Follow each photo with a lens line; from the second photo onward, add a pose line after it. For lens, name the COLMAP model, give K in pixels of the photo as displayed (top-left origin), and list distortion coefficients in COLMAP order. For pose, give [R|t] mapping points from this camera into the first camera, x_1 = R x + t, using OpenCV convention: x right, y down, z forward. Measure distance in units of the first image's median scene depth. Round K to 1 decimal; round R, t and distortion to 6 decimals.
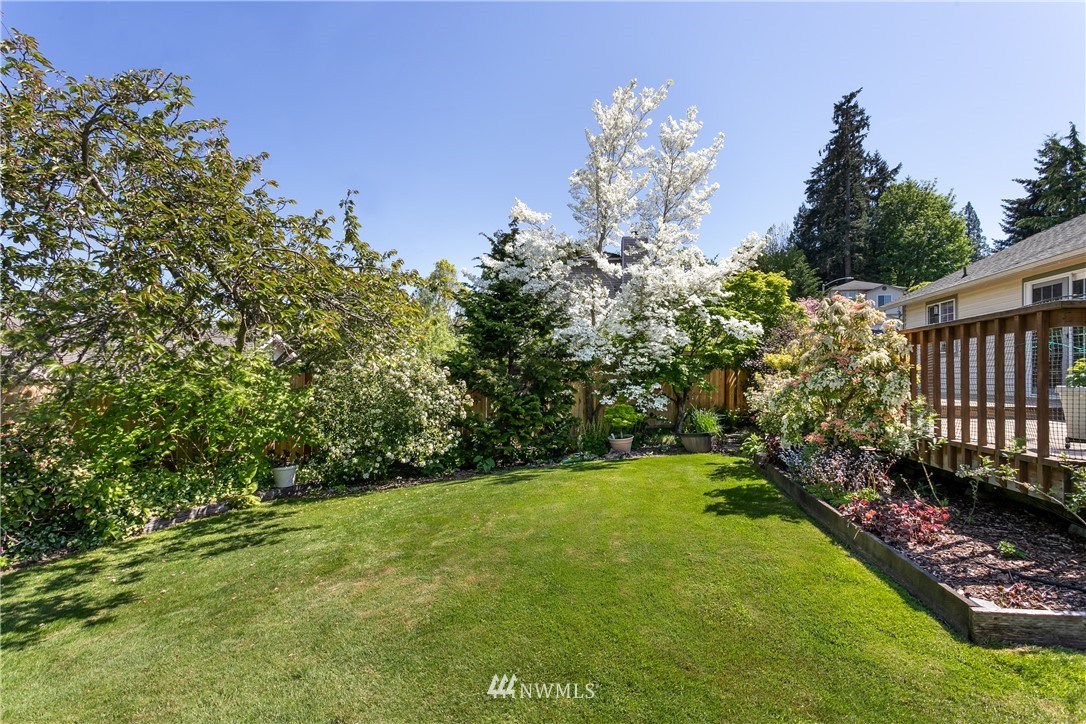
lens RADIAL K [[523.6, 0, 539.5], [0, 523.6, 371.6], [0, 0, 1]] dist [-0.000229, 0.000363]
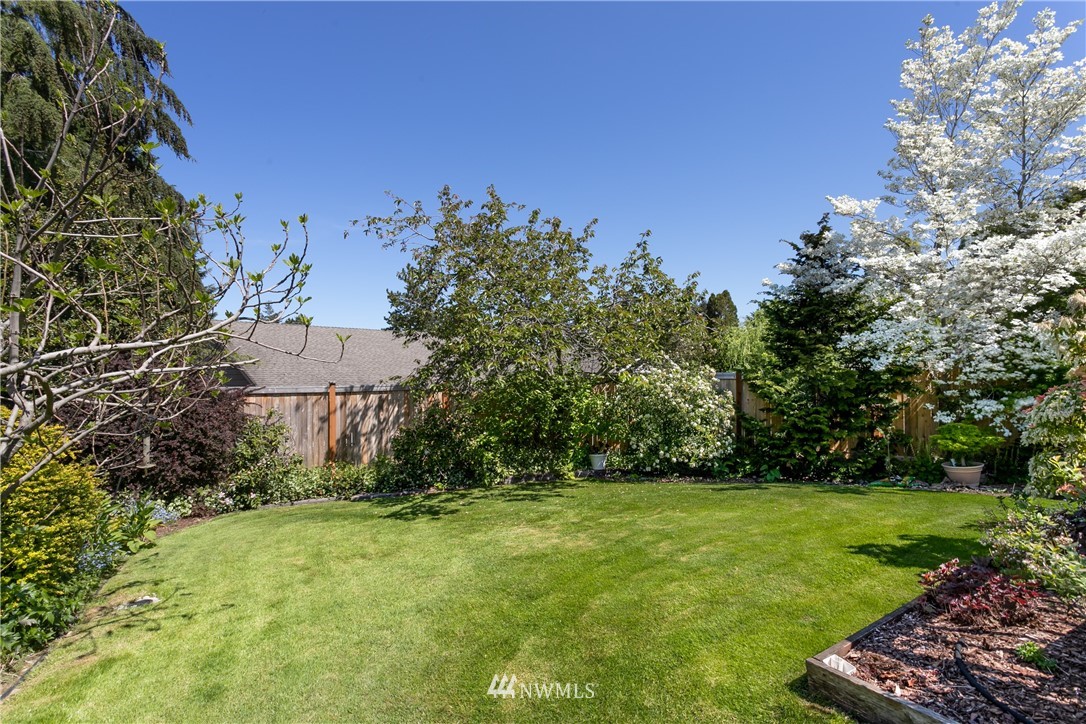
lens RADIAL K [[523.6, 0, 539.5], [0, 523.6, 371.6], [0, 0, 1]] dist [-0.000229, 0.000363]
pose [[0.663106, -0.012180, -0.748426, 0.321920], [0.012877, 0.999905, -0.004863, -0.018251], [0.748415, -0.006413, 0.663200, 0.007583]]
